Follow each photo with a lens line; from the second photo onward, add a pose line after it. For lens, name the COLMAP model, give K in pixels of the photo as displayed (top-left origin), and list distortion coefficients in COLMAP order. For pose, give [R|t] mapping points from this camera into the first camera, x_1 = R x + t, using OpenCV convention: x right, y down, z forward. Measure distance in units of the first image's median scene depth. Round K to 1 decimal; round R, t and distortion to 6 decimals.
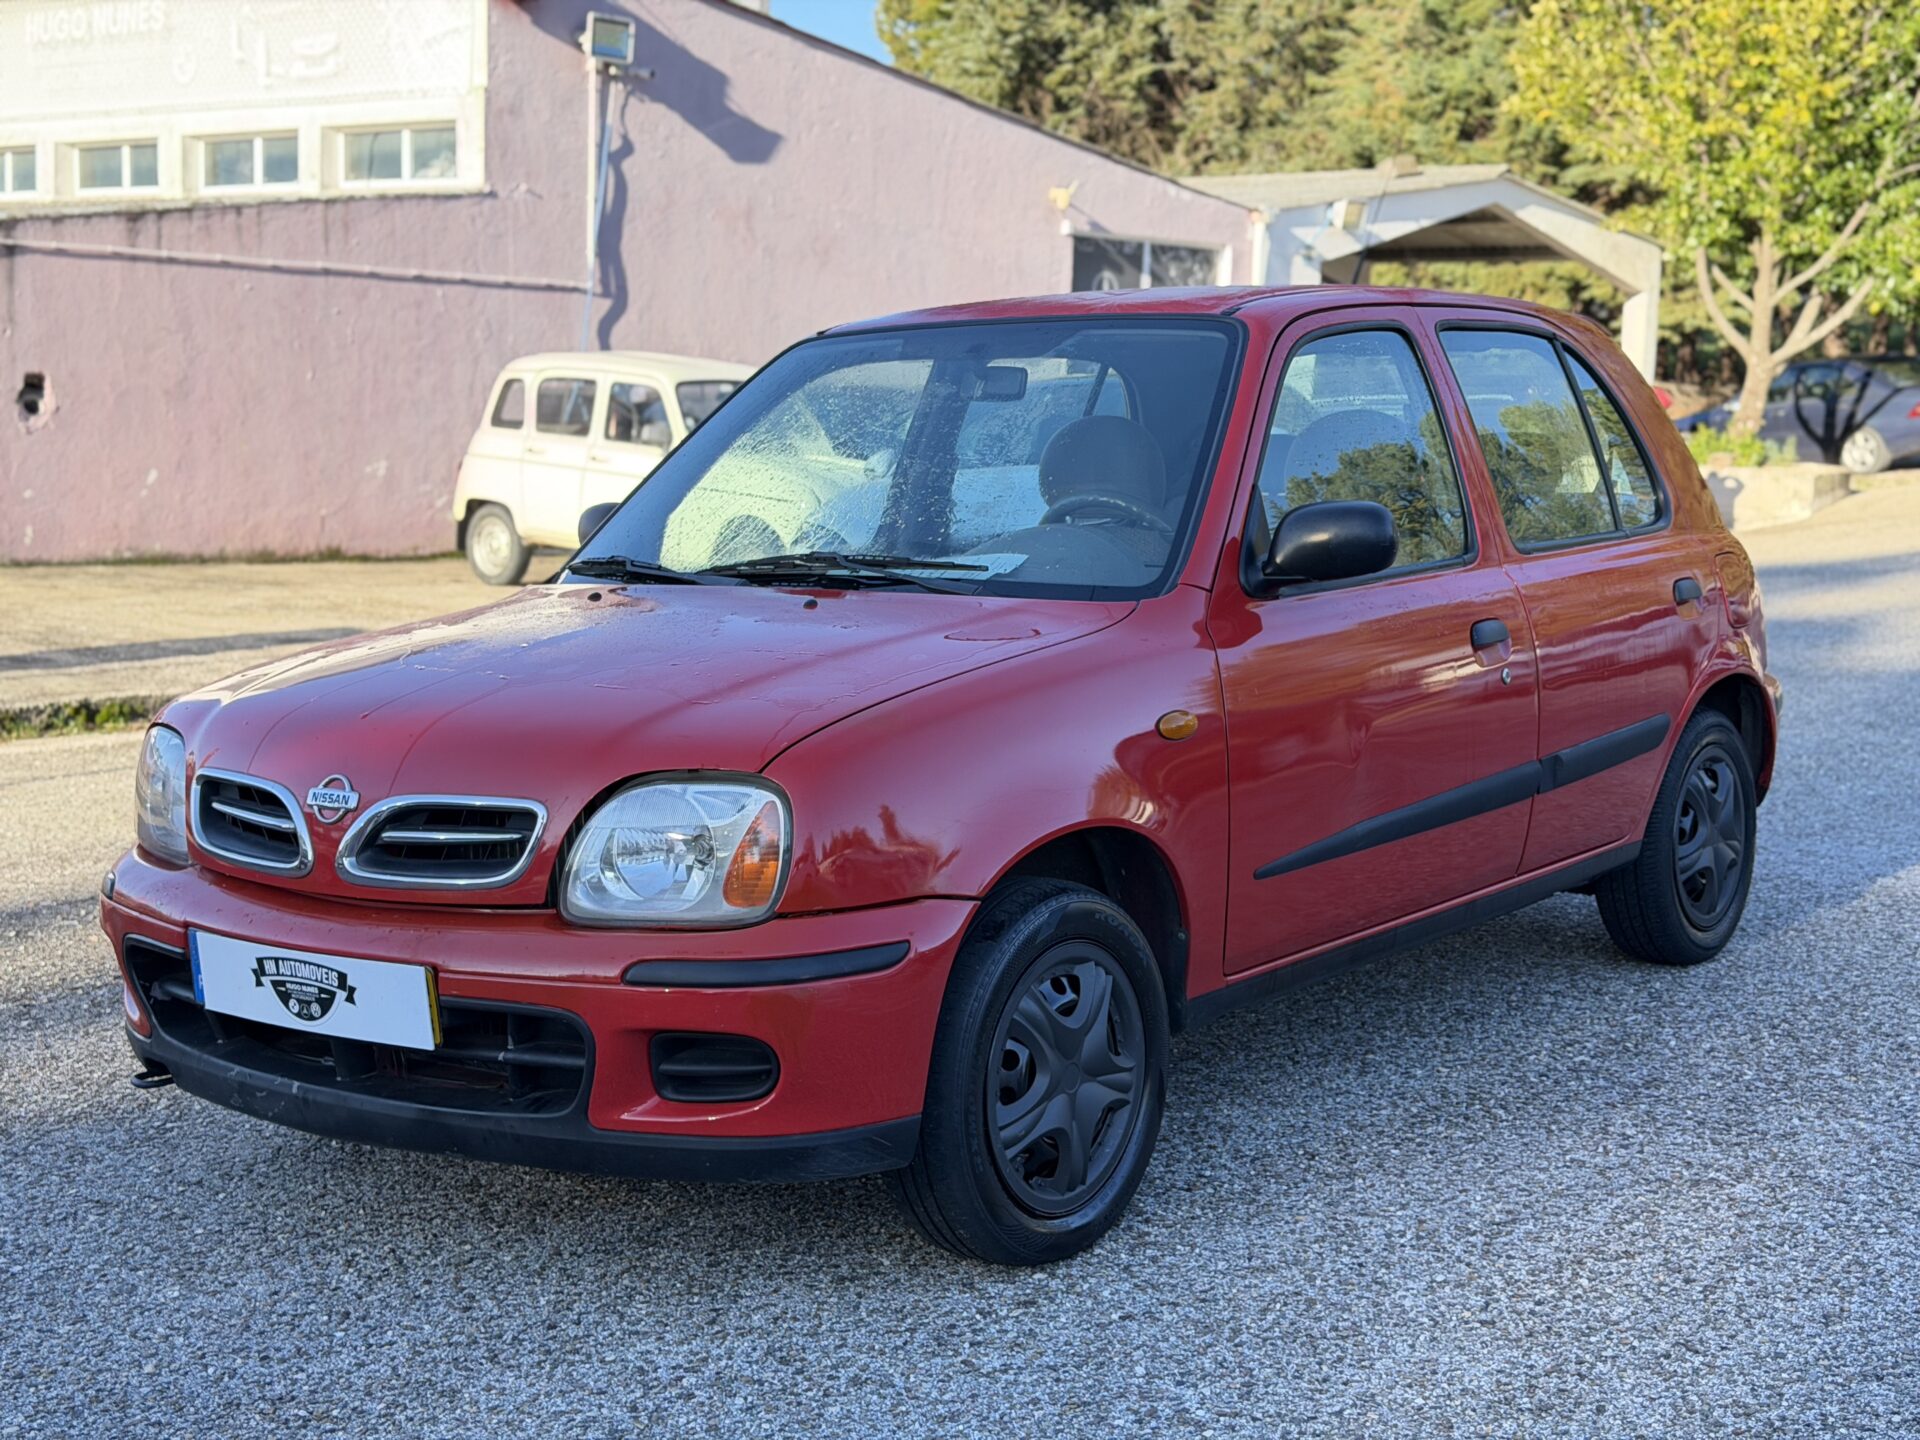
lens RADIAL K [[2719.2, 0, 961.5], [0, 2719.2, 717.2], [0, 0, 1]] dist [0.098676, 0.000000]
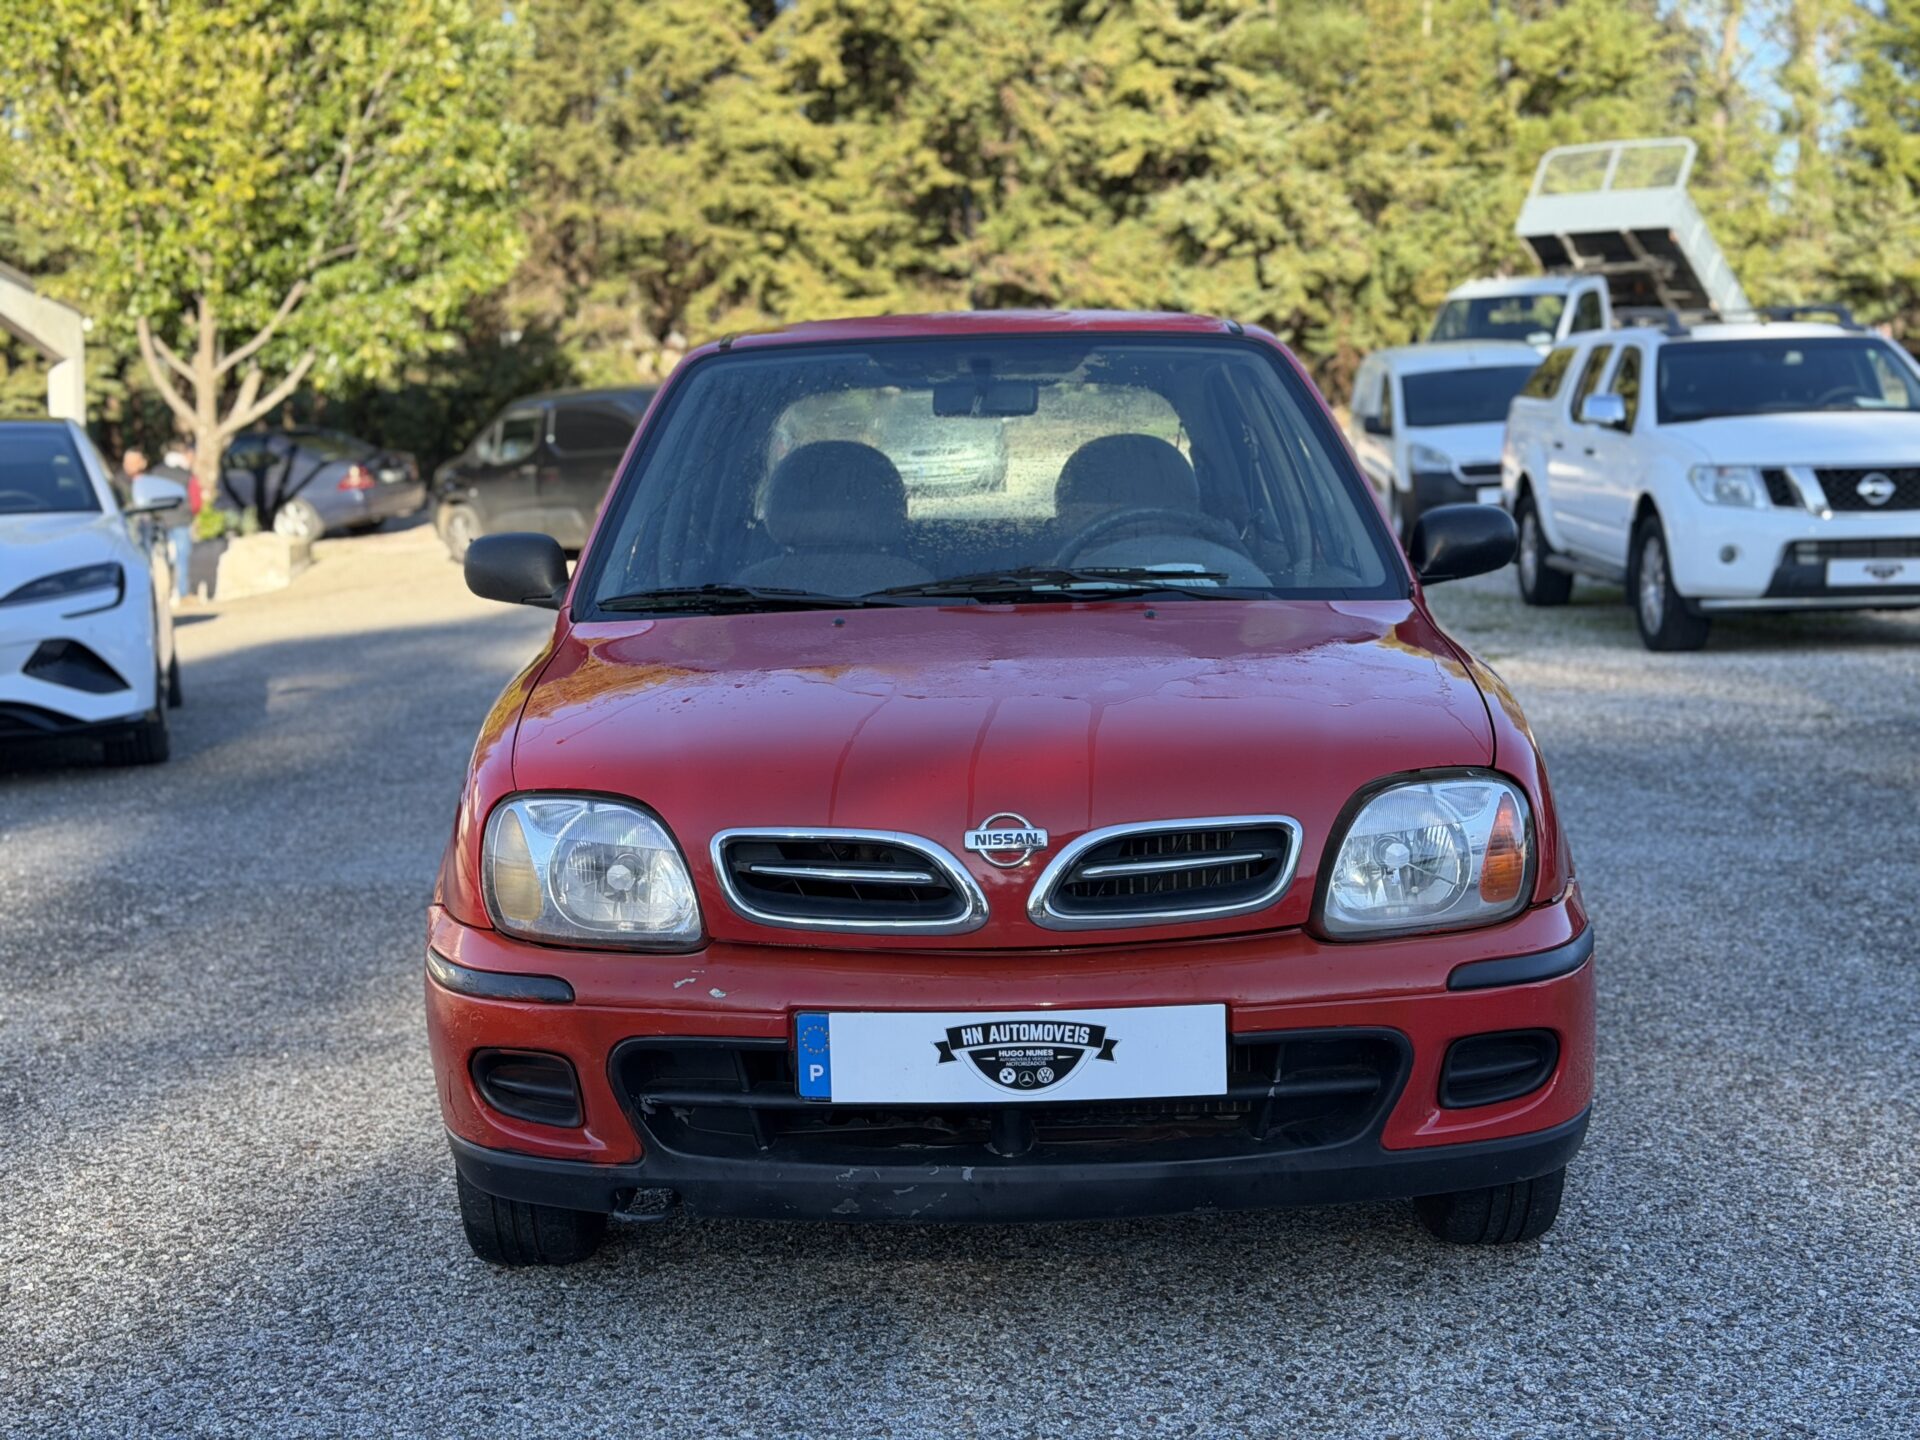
lens RADIAL K [[2719.2, 0, 960.1], [0, 2719.2, 725.7], [0, 0, 1]] dist [0.098676, 0.000000]
pose [[0.799888, -0.059845, 0.597158, -0.097858], [0.075358, 0.997156, -0.001010, -0.000962], [-0.595399, 0.045809, 0.802123, 0.037608]]
